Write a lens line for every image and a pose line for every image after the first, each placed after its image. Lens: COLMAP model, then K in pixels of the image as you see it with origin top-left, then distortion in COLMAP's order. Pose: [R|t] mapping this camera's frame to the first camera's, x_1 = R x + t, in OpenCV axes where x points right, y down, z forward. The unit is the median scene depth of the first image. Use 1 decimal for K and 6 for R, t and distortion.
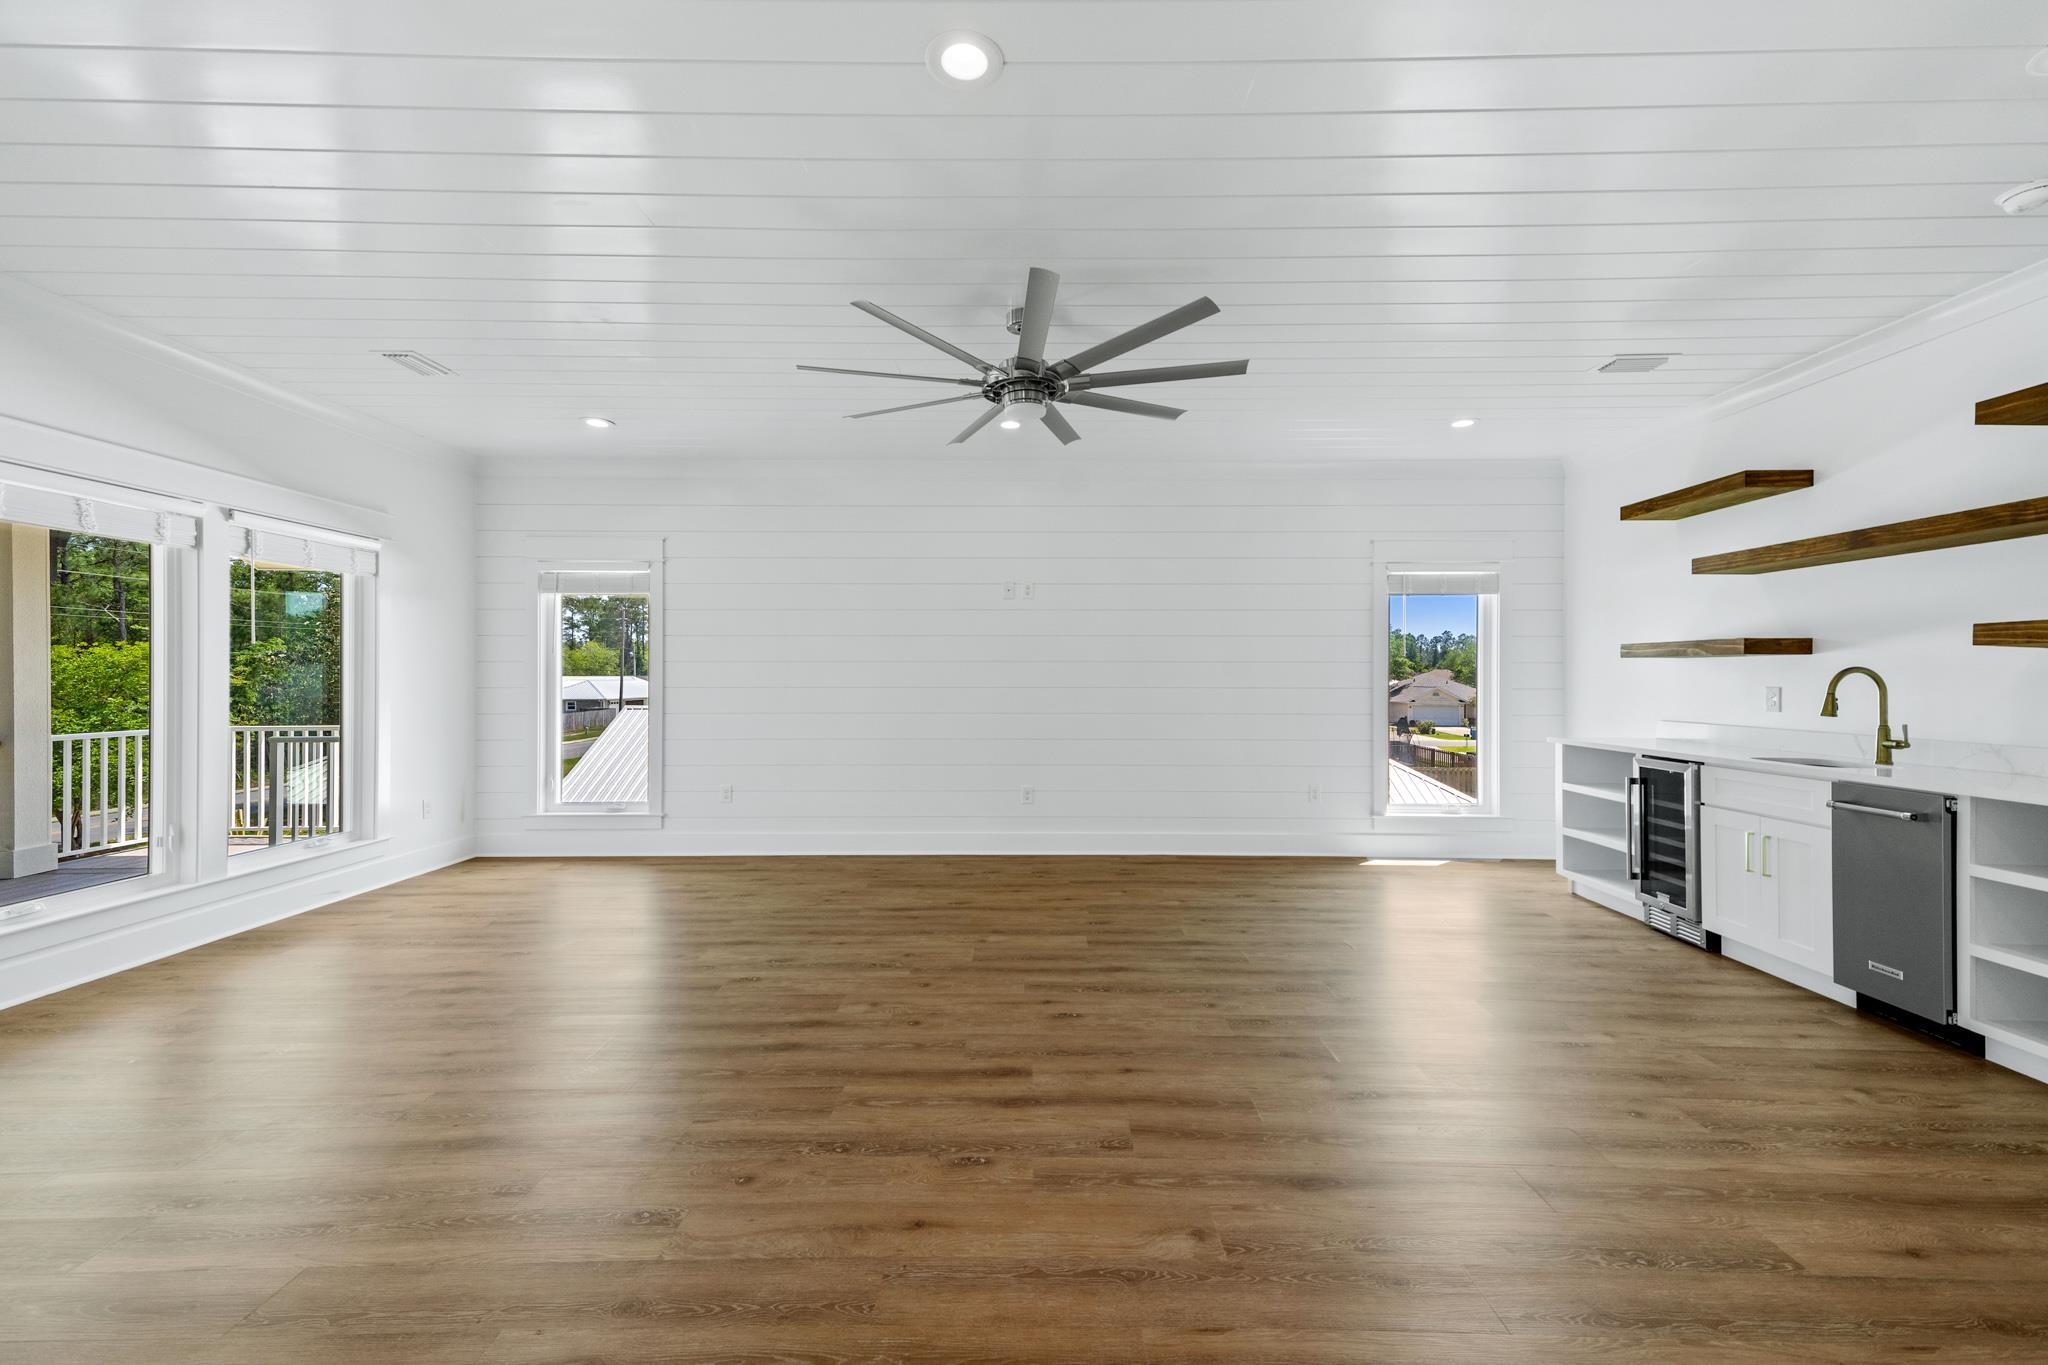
lens RADIAL K [[819.9, 0, 1037.9], [0, 819.9, 674.3], [0, 0, 1]] dist [0.038342, -0.000287]
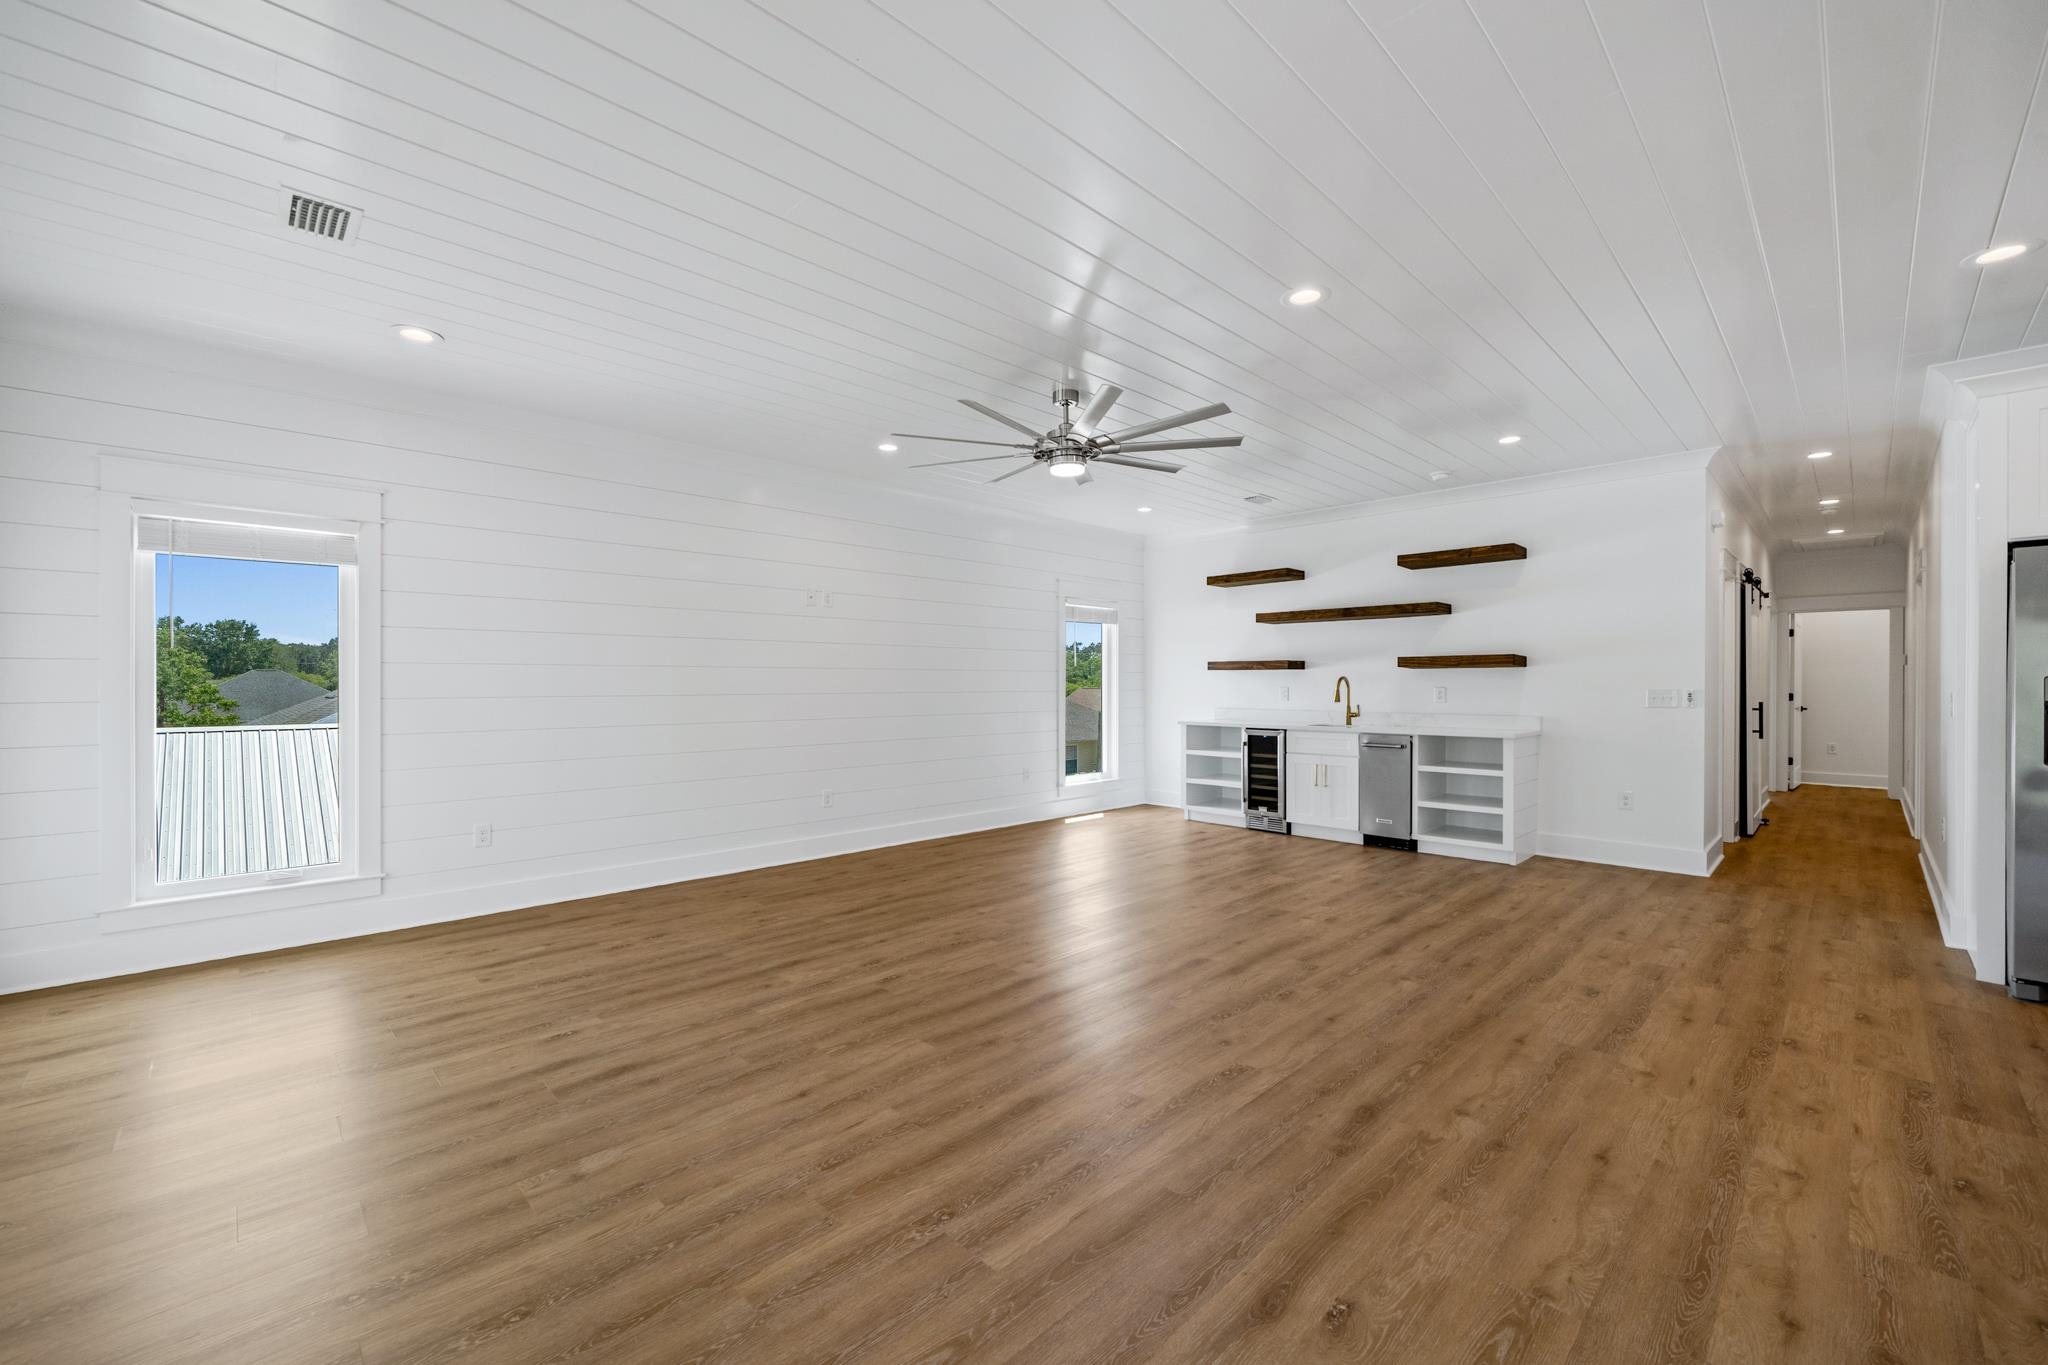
lens RADIAL K [[828.4, 0, 1028.2], [0, 828.4, 691.2], [0, 0, 1]] dist [-0.000218, -0.000026]
pose [[0.708567, -0.009799, 0.705576, -0.830411], [0.000612, 0.999912, 0.013272, -0.000947], [-0.705644, -0.008973, 0.708510, 0.136459]]
